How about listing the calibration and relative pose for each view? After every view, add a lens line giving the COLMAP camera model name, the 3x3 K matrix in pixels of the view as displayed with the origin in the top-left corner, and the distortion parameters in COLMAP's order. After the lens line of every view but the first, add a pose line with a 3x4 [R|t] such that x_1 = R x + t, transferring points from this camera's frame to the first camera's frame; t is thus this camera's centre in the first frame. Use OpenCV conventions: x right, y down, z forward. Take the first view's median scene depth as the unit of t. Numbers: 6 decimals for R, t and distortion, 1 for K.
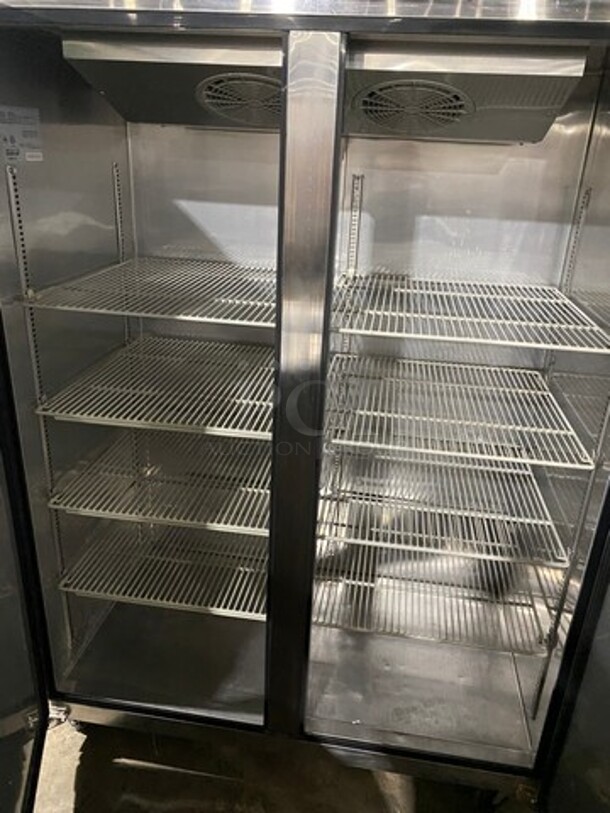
lens RADIAL K [[618.3, 0, 305.0], [0, 618.3, 406.5], [0, 0, 1]] dist [-0.031684, -0.000189]
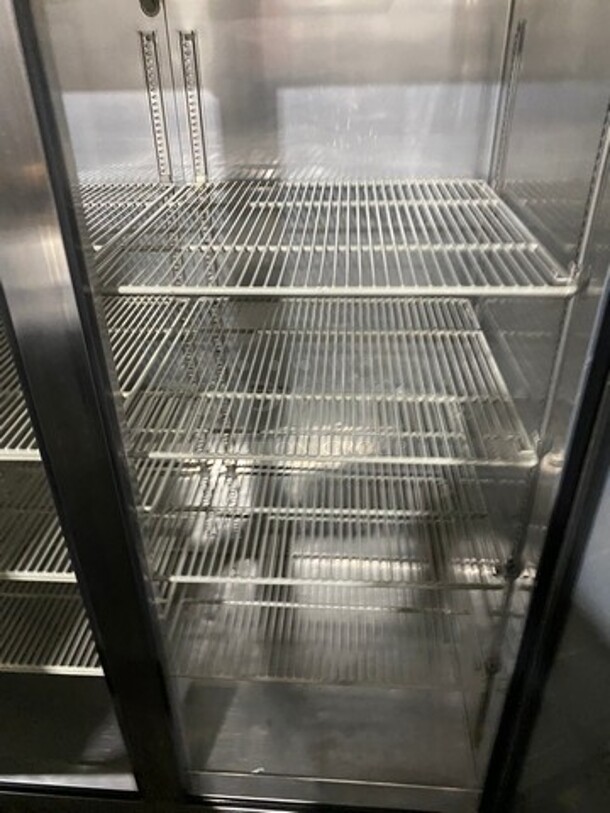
lens RADIAL K [[618.3, 0, 305.0], [0, 618.3, 406.5], [0, 0, 1]] dist [-0.031684, -0.000189]
pose [[0.994521, -0.097813, 0.036896, 0.154568], [0.090697, 0.982816, 0.160769, -0.070340], [-0.051987, -0.156541, 0.986302, 0.275461]]
